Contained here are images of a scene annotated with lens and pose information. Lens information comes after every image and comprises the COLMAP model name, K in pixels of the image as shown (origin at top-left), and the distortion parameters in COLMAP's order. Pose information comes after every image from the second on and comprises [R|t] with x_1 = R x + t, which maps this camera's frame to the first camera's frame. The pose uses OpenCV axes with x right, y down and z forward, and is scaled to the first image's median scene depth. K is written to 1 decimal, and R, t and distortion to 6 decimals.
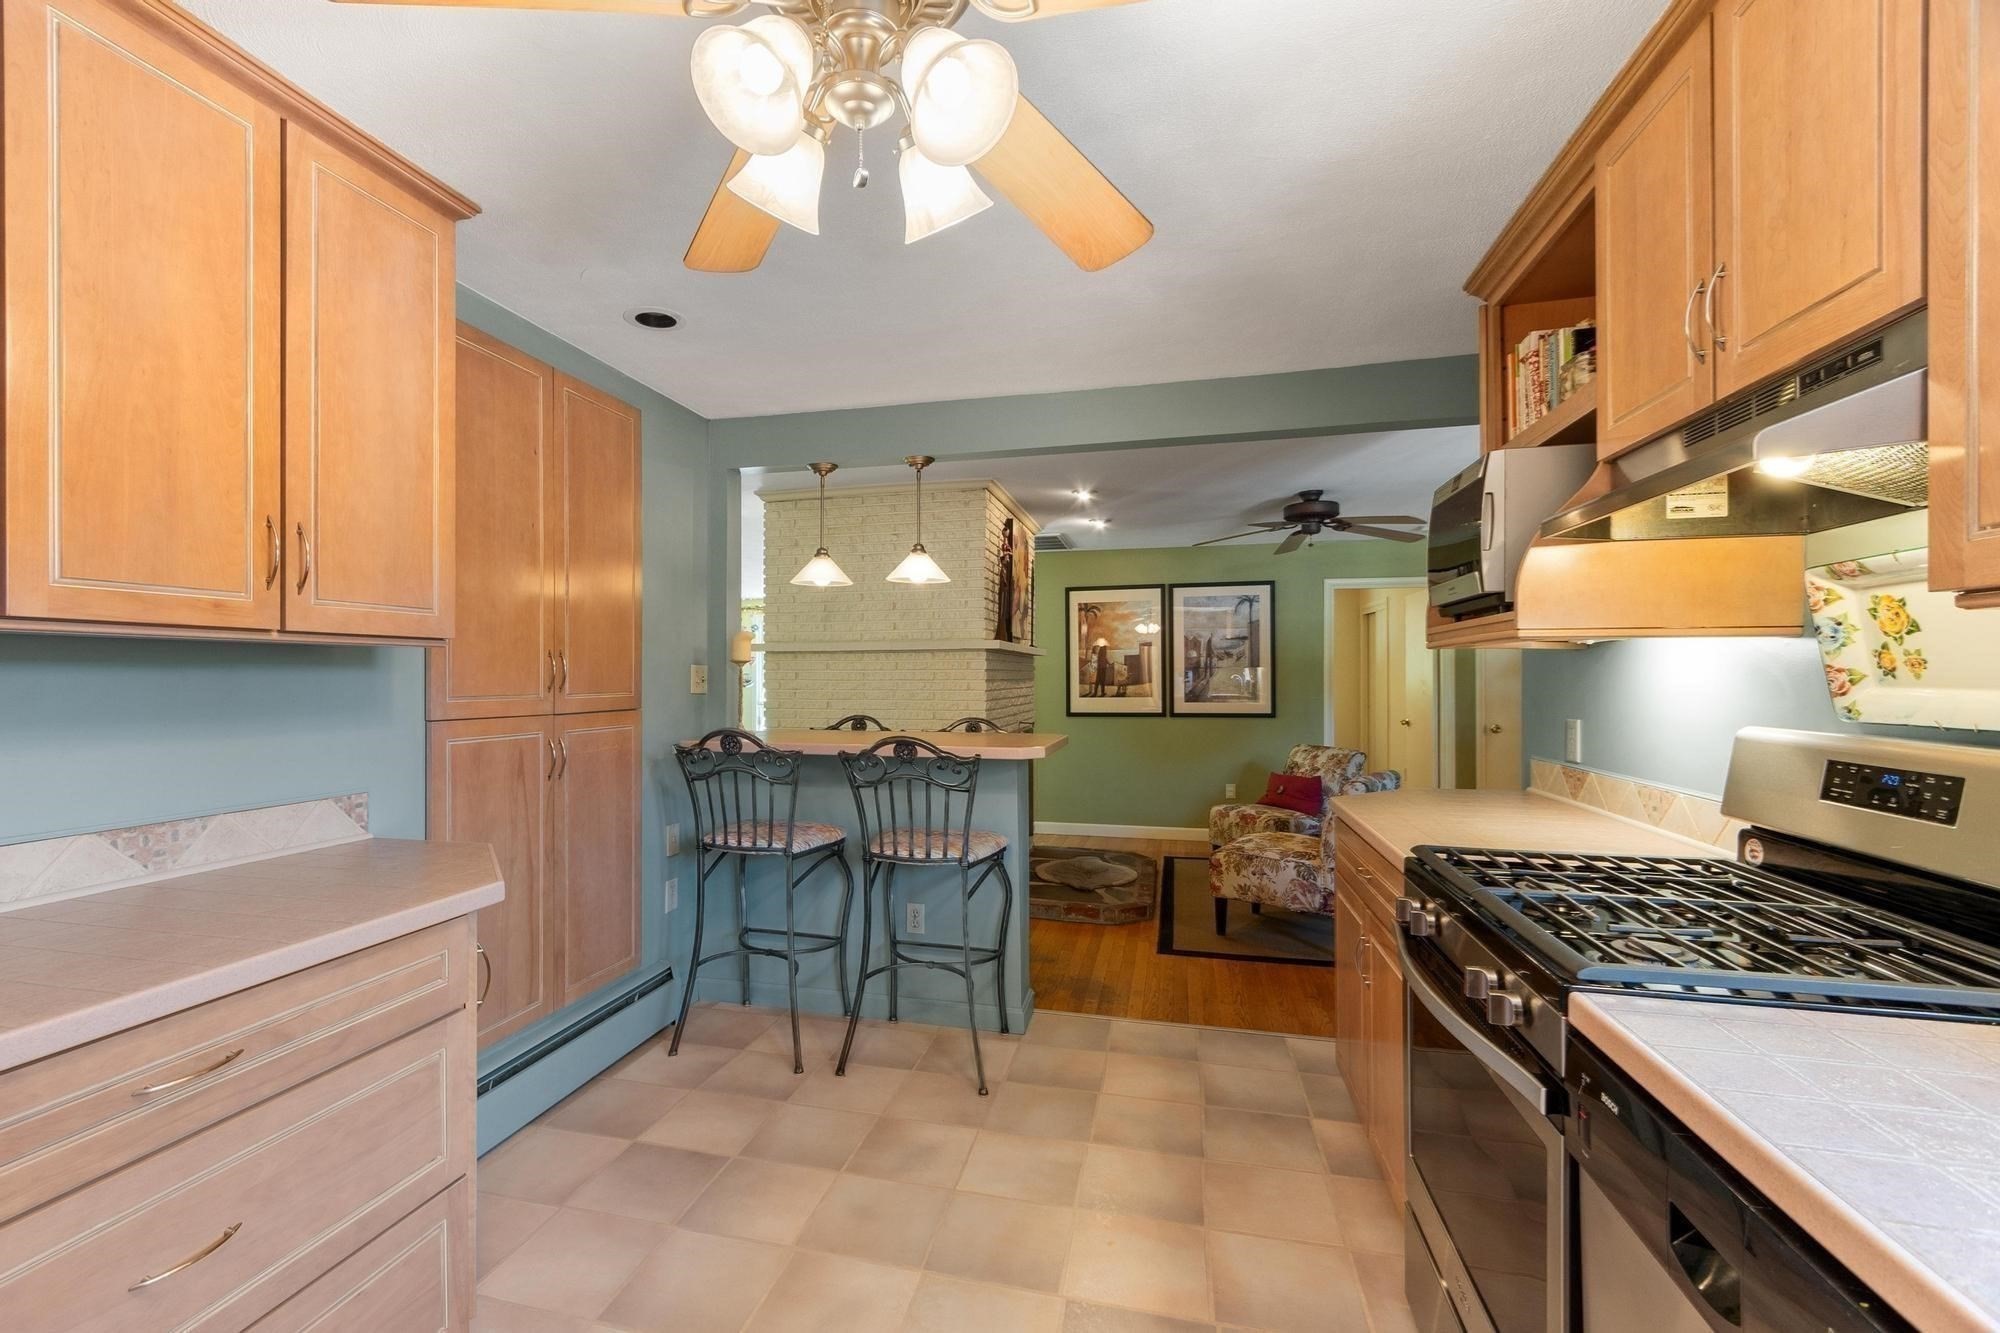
lens RADIAL K [[885.4, 0, 927.8], [0, 885.4, 668.3], [0, 0, 1]] dist [0.004902, 0.000604]
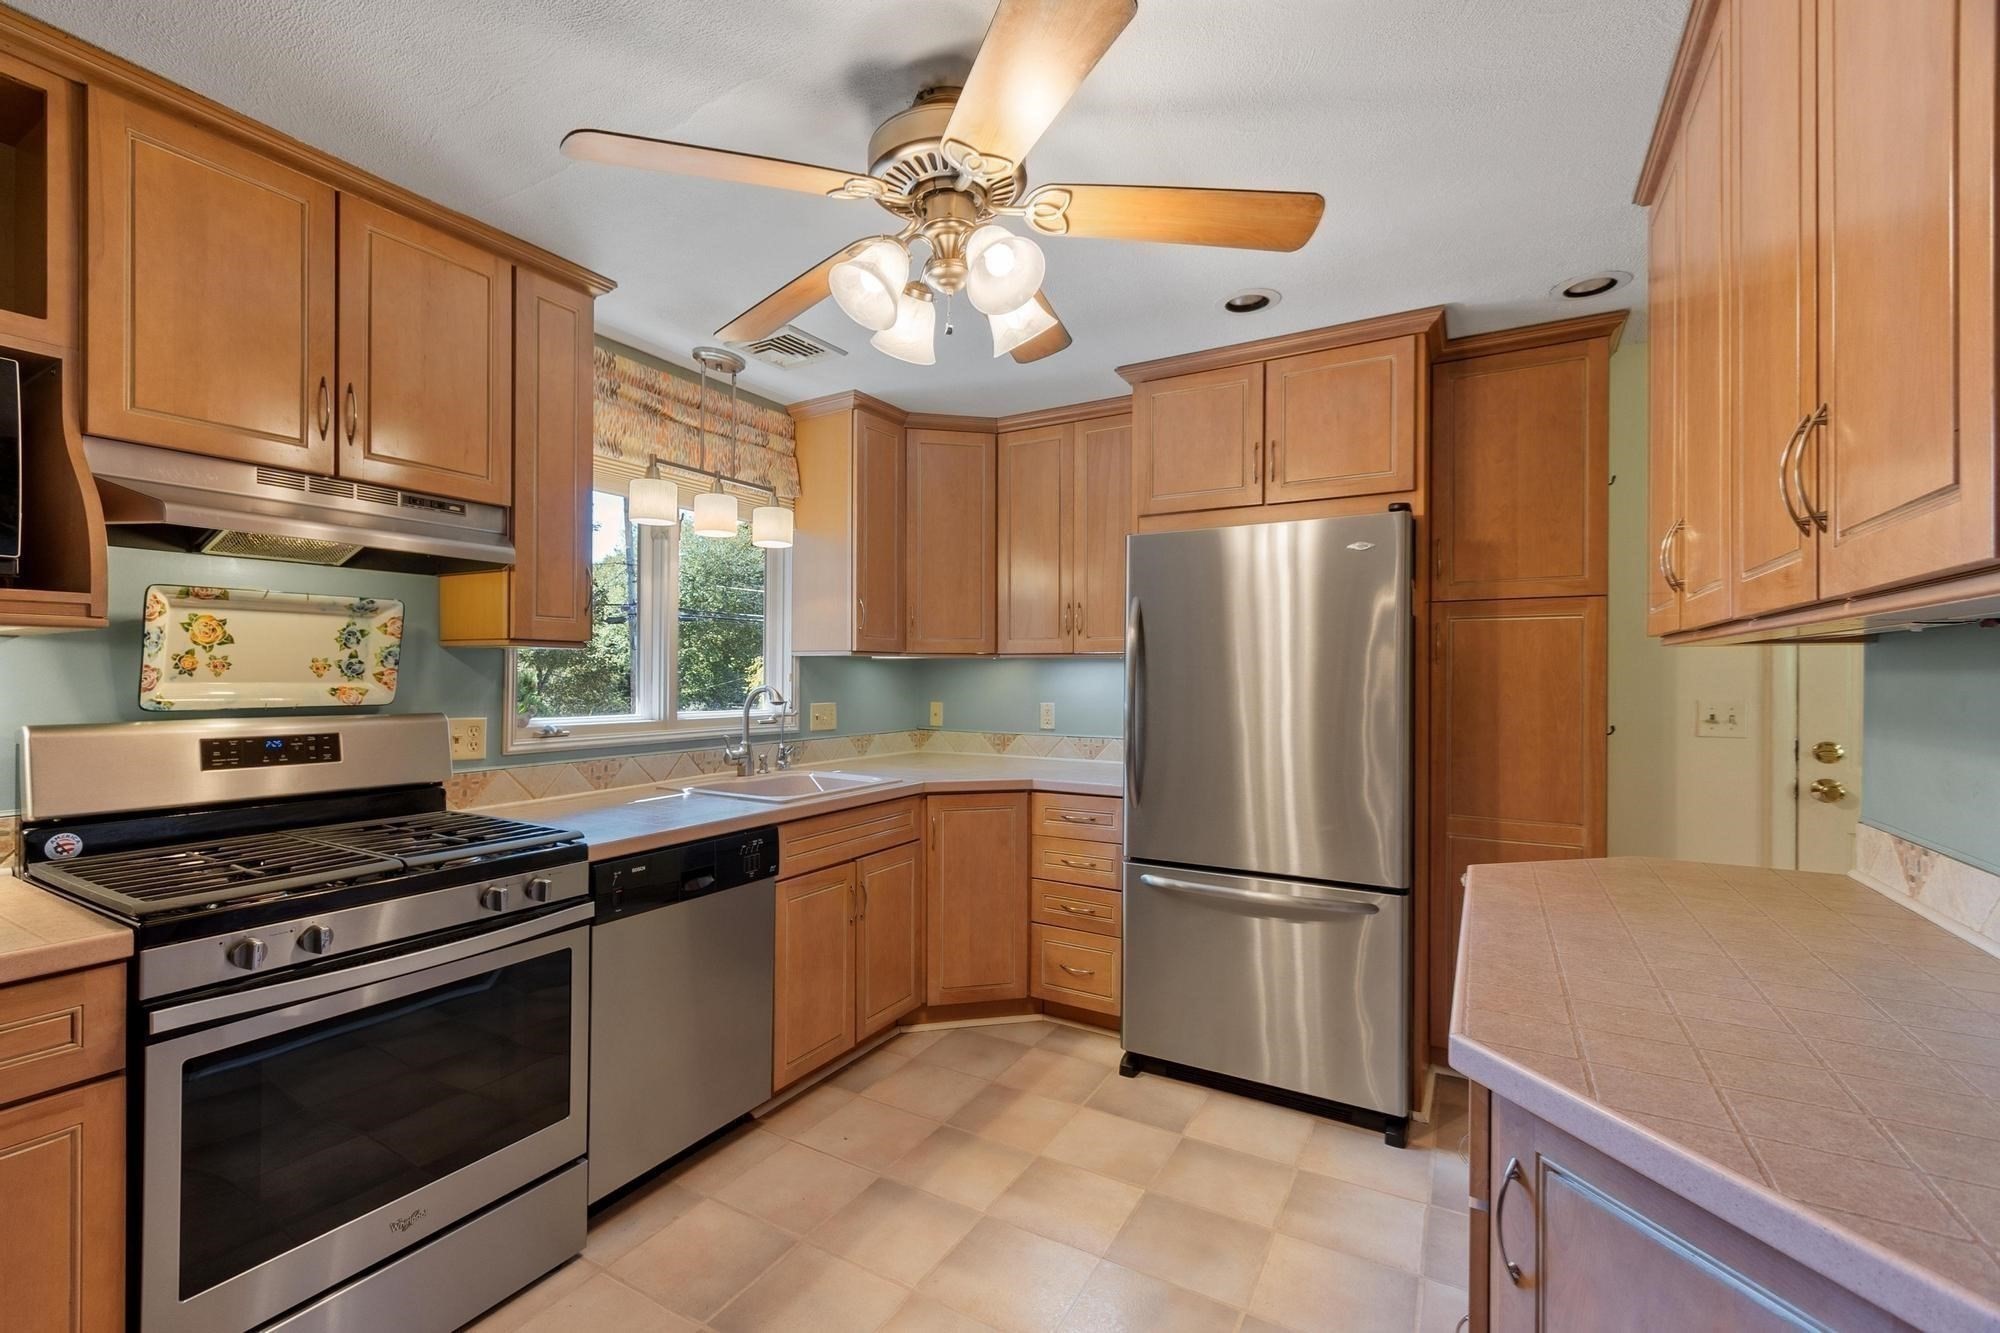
lens RADIAL K [[885.4, 0, 994.1], [0, 885.4, 671.2], [0, 0, 1]] dist [0.004902, 0.000604]
pose [[-0.962580, -0.000871, 0.270995, -0.452634], [-0.004421, 0.999912, -0.012490, 0.015289], [-0.270961, -0.013221, -0.962500, 1.964191]]
